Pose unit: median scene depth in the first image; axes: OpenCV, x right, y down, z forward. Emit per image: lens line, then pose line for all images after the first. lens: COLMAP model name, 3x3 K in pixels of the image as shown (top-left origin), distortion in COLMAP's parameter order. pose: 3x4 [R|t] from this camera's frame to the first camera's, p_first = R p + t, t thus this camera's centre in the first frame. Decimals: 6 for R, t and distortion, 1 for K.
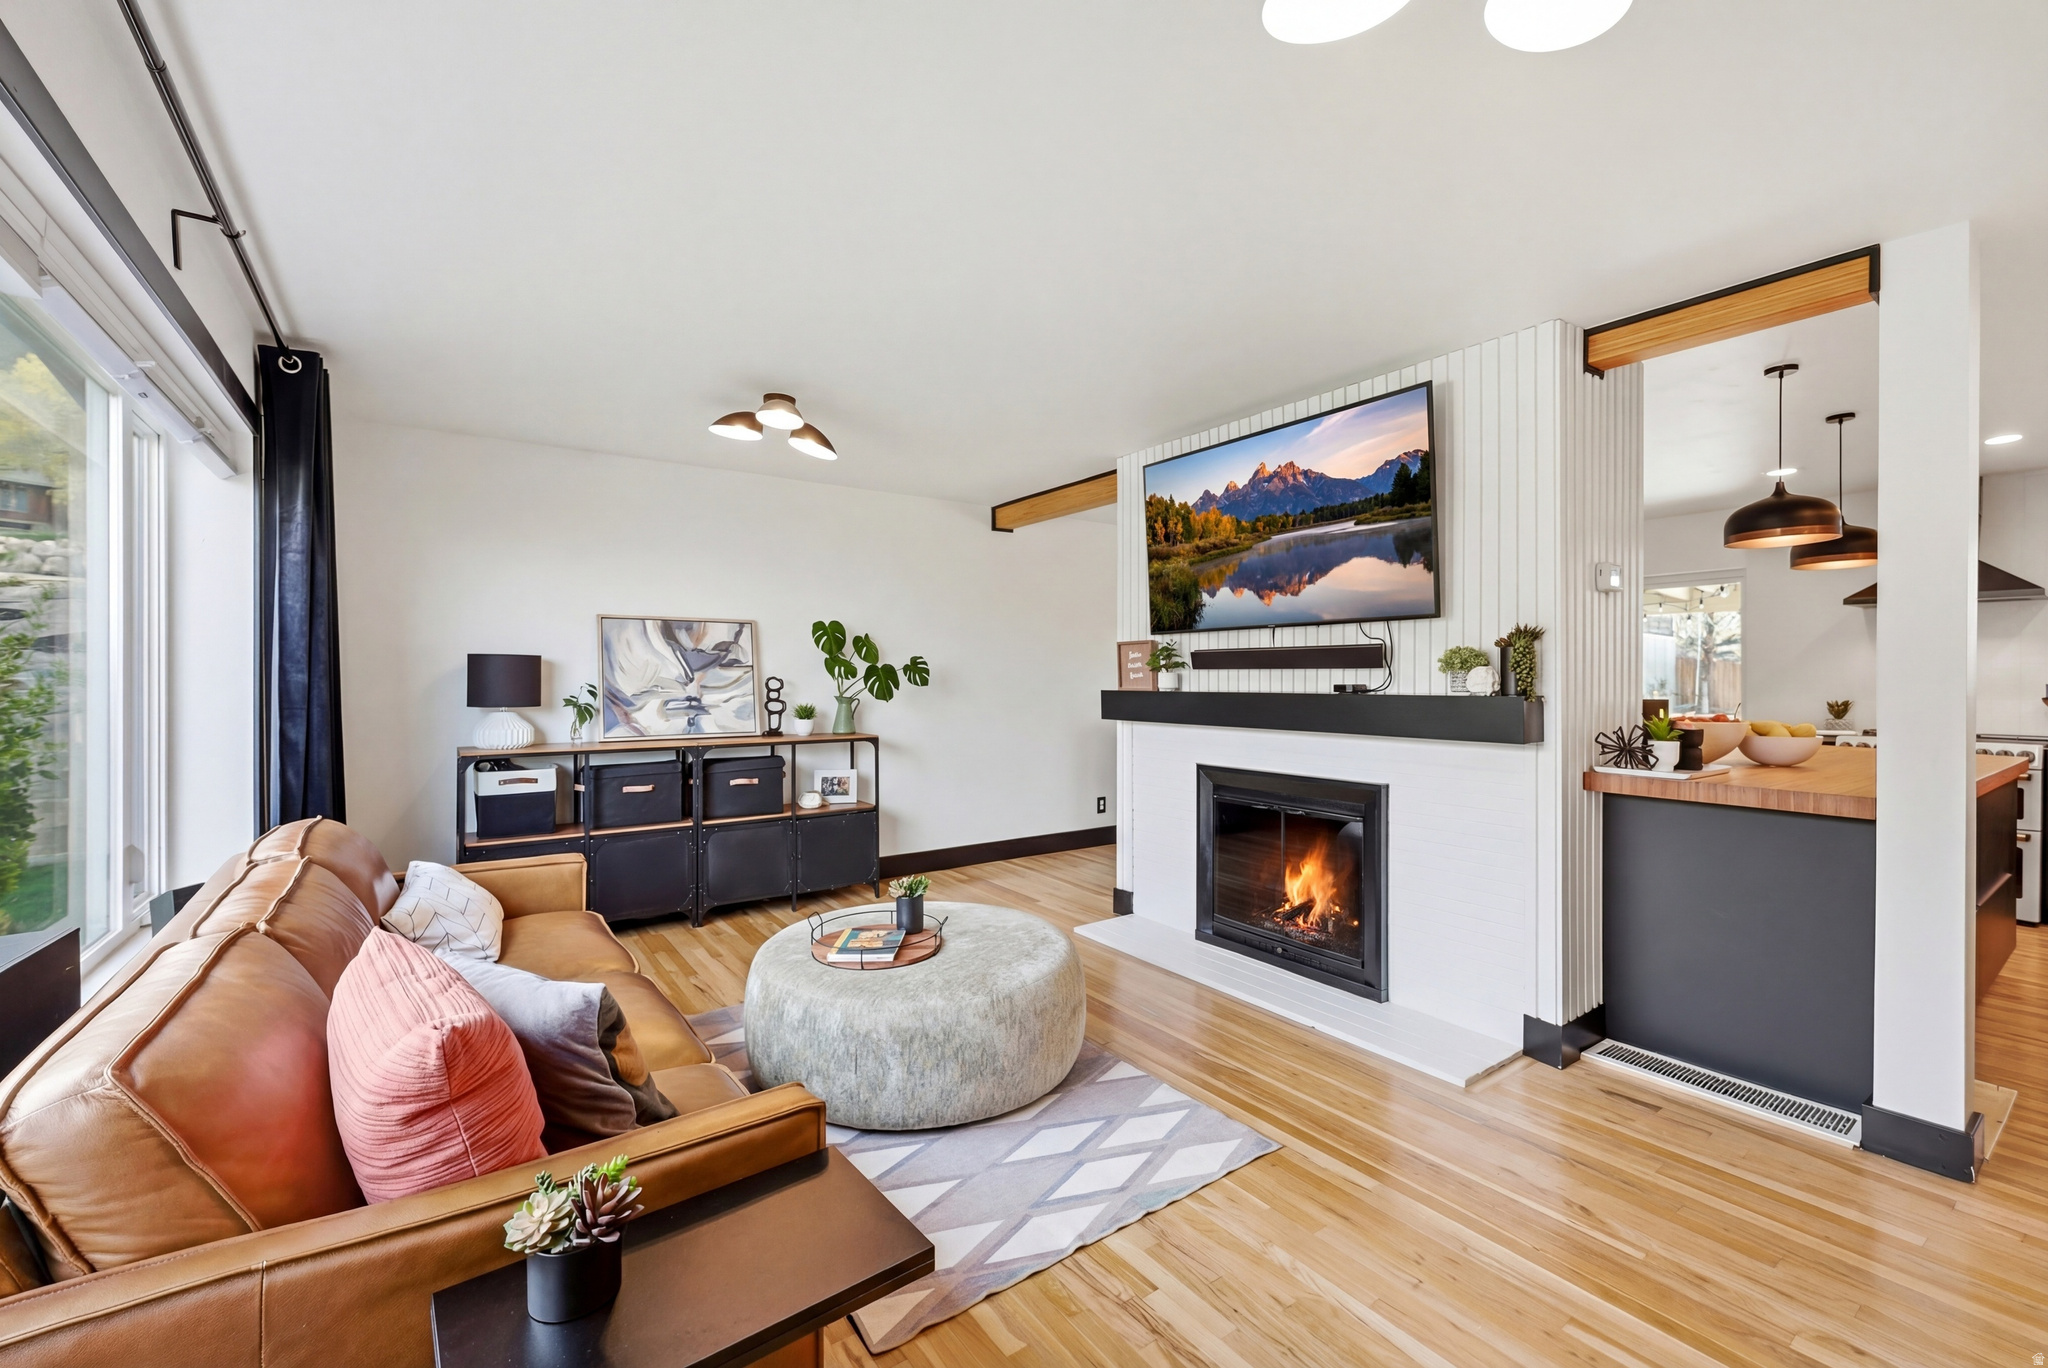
lens RADIAL K [[836.4, 0, 1012.6], [0, 836.4, 672.9], [0, 0, 1]] dist [-0.006661, 0.000376]
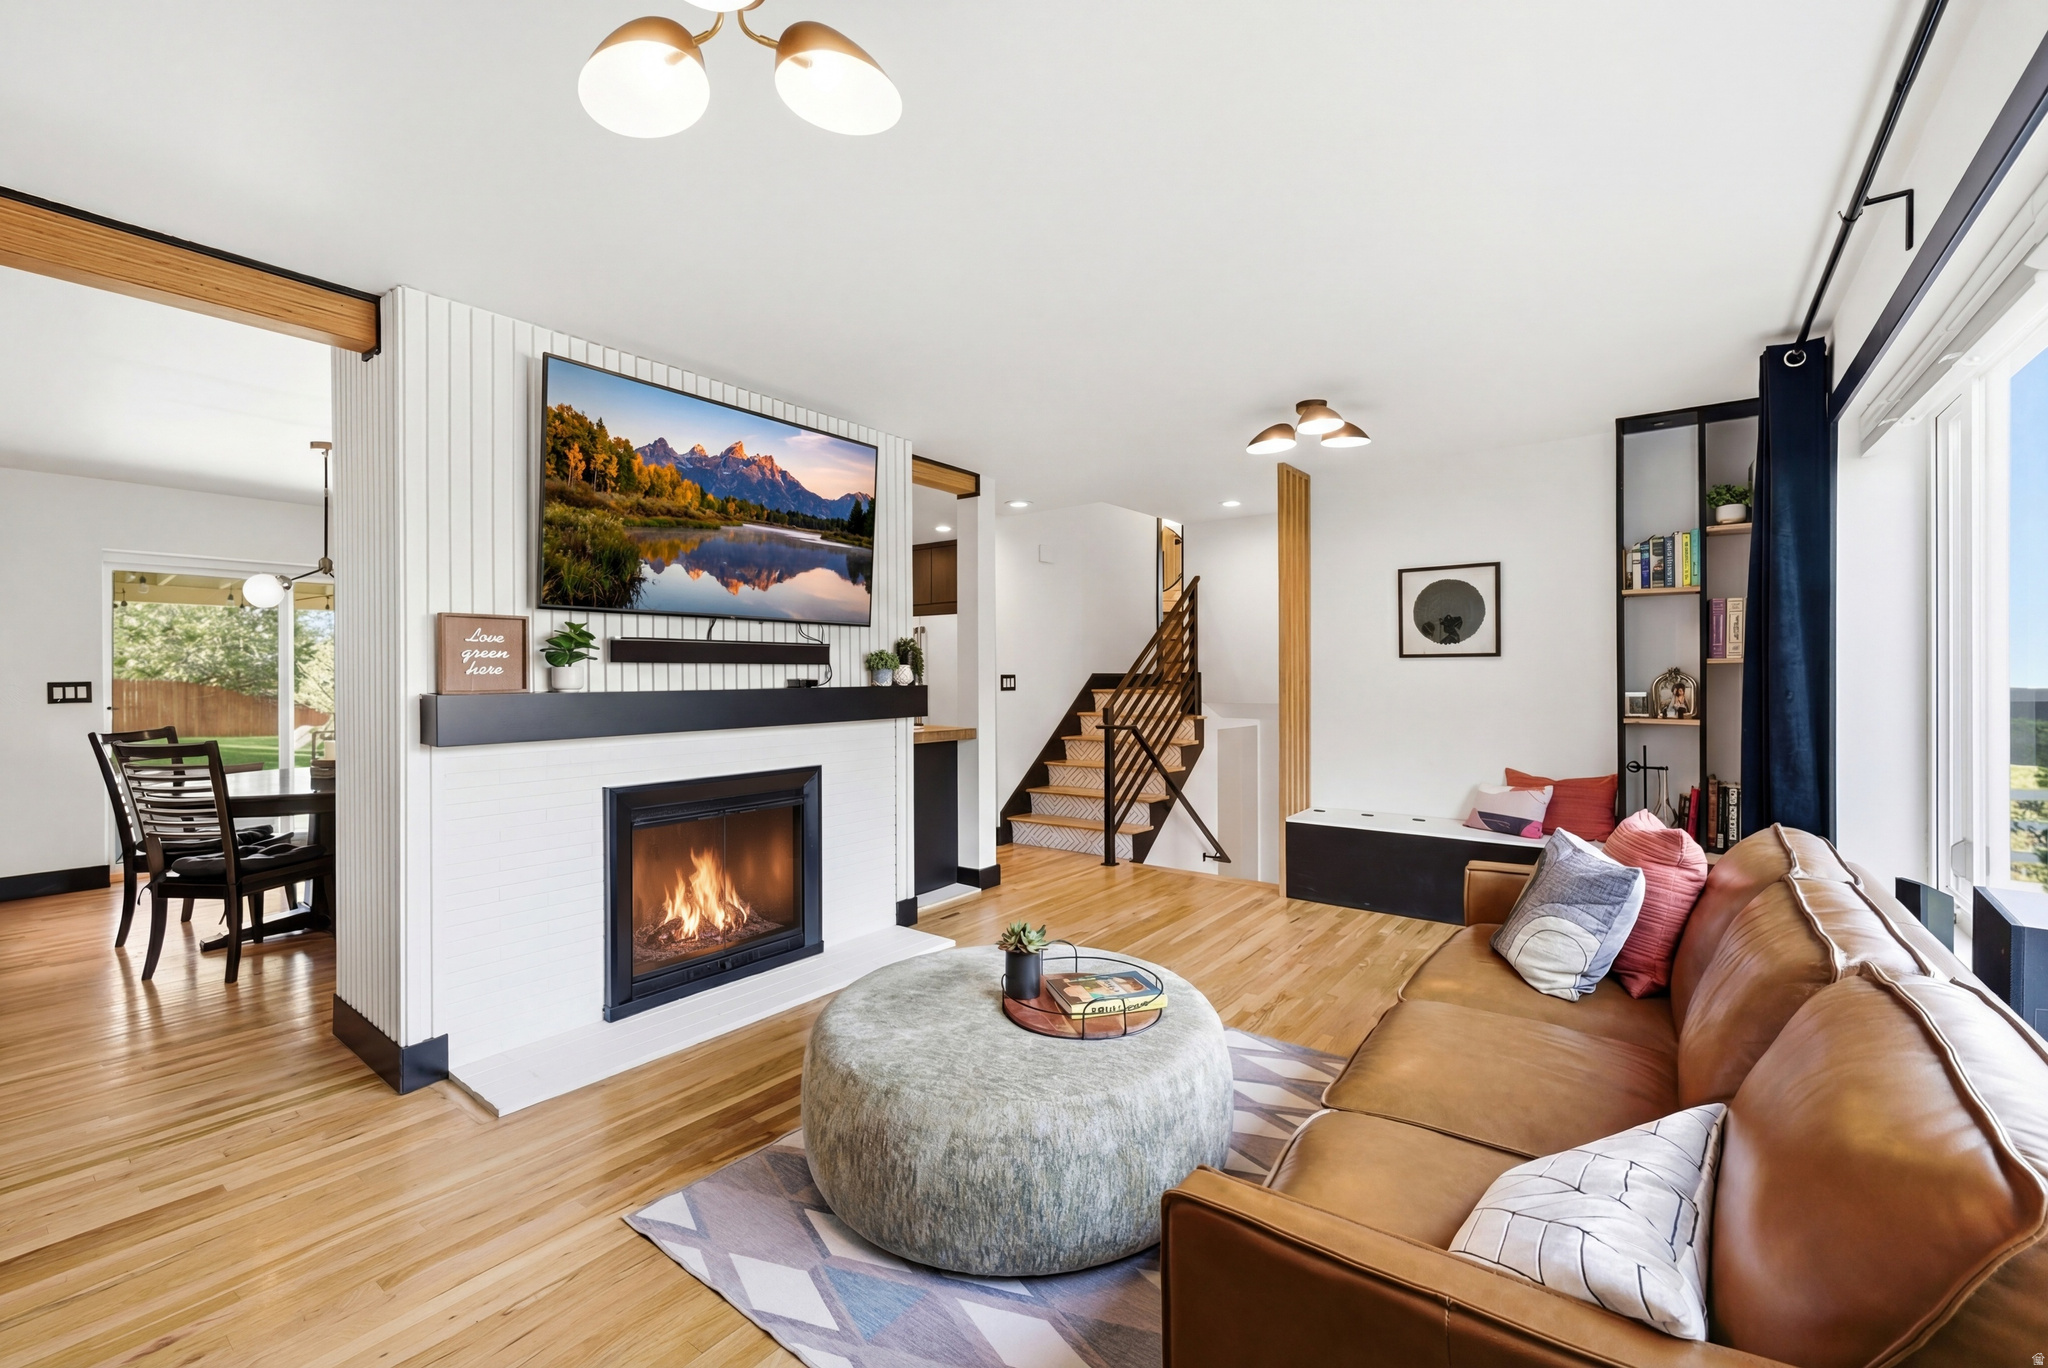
lens RADIAL K [[836.4, 0, 1046.6], [0, 836.4, 676.0], [0, 0, 1]] dist [-0.006661, 0.000376]
pose [[-0.315860, -0.003955, 0.948798, -0.650714], [-0.001731, 0.999992, 0.003592, 0.004242], [-0.948804, -0.000508, -0.315864, 0.915436]]
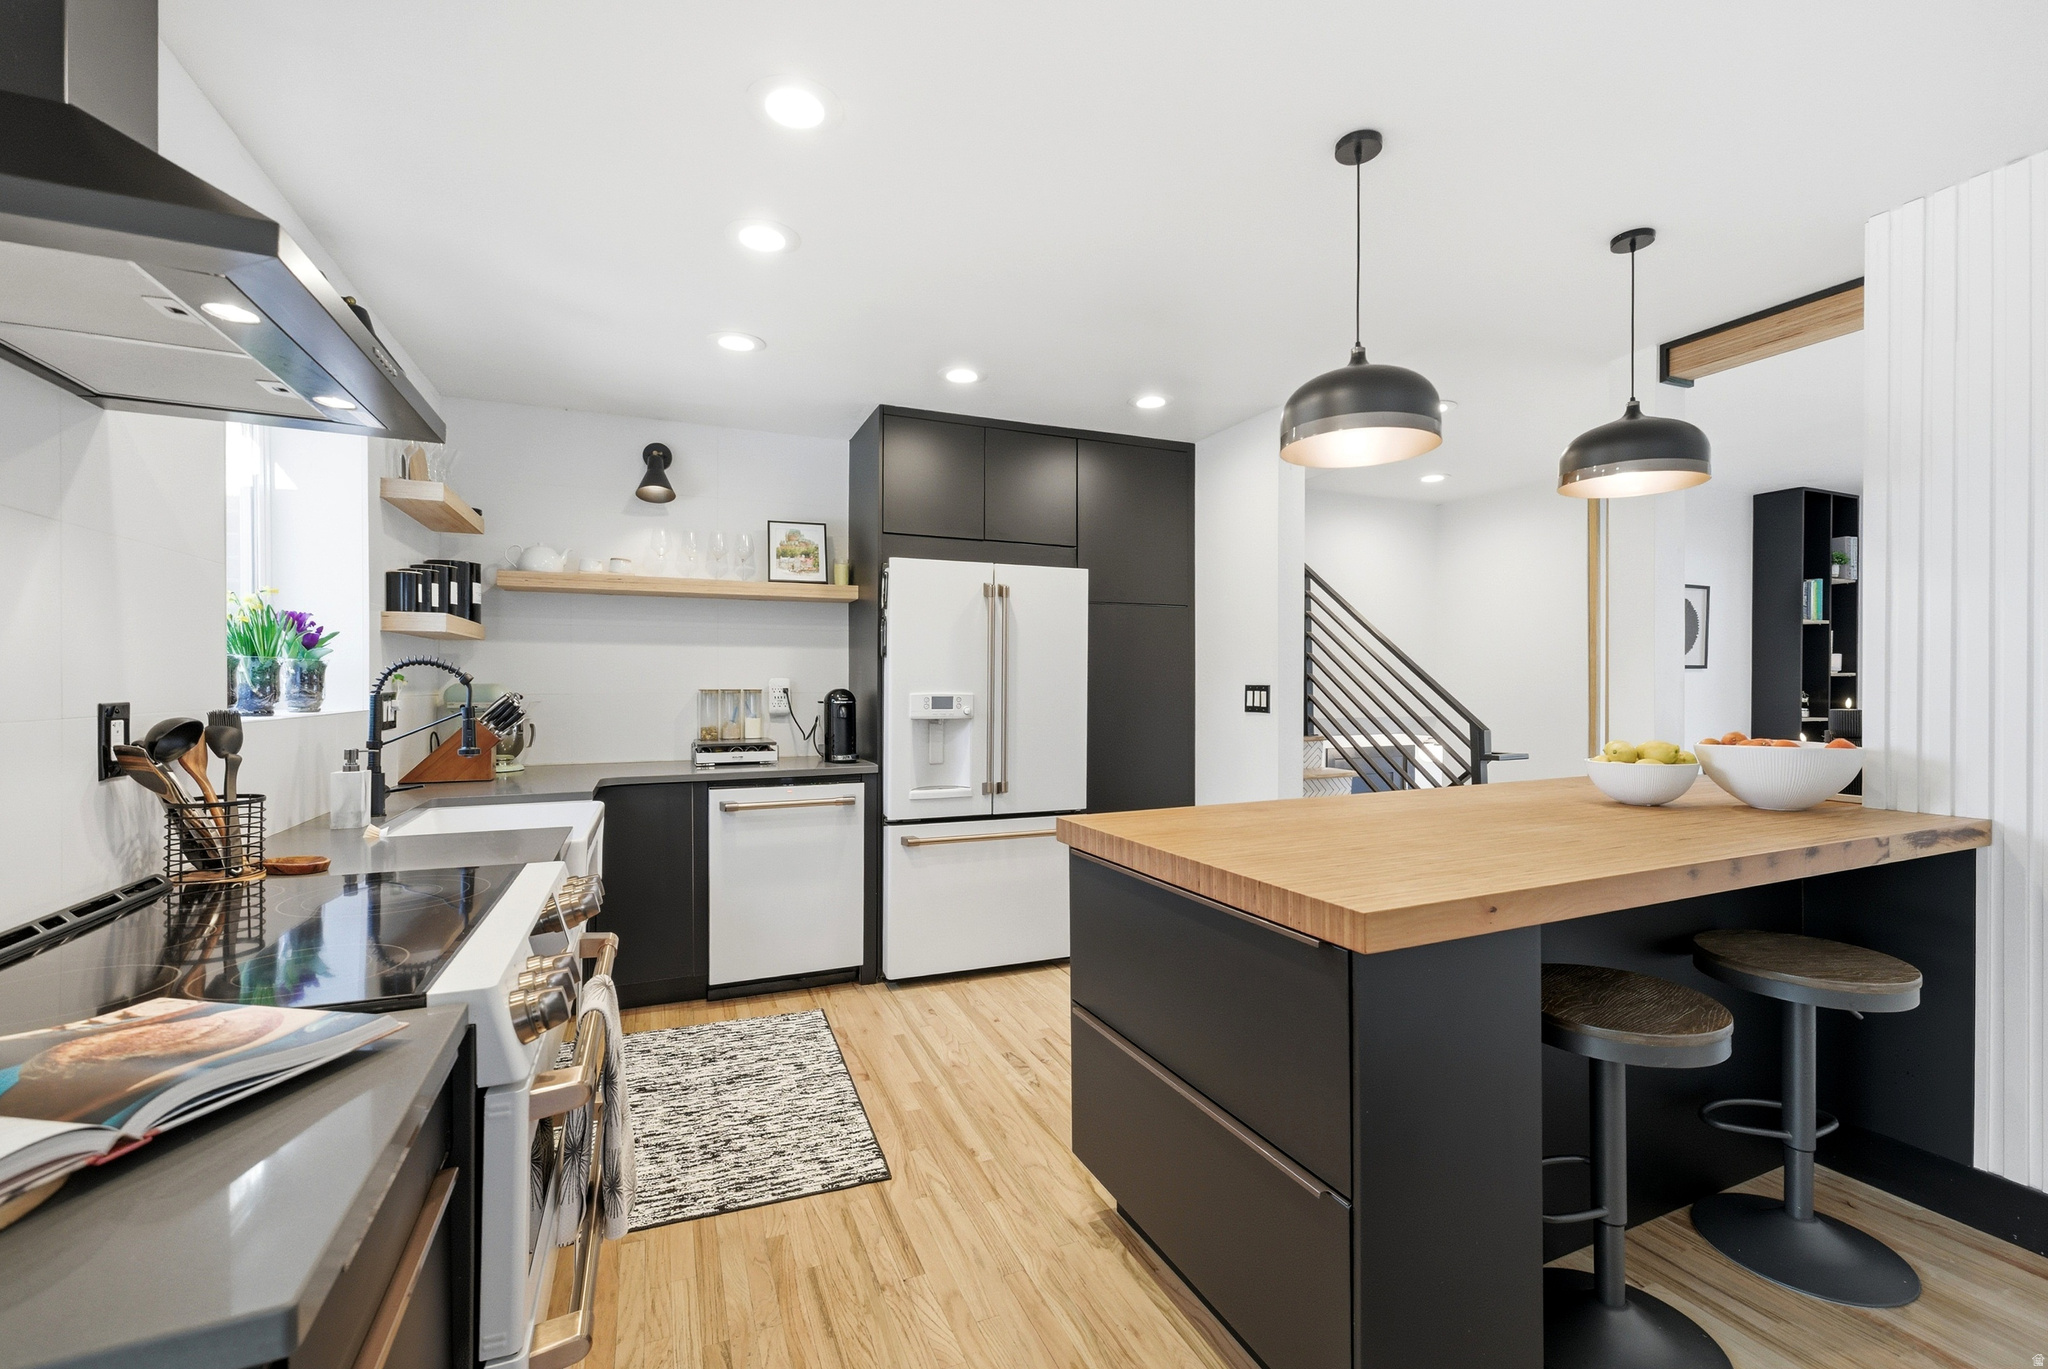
lens RADIAL K [[836.4, 0, 1022.0], [0, 836.4, 695.2], [0, 0, 1]] dist [-0.006661, 0.000376]
pose [[-0.975995, -0.003954, 0.217755, 1.093756], [-0.001114, 0.999913, 0.013166, 0.006362], [-0.217788, 0.012607, -0.975915, 1.492130]]
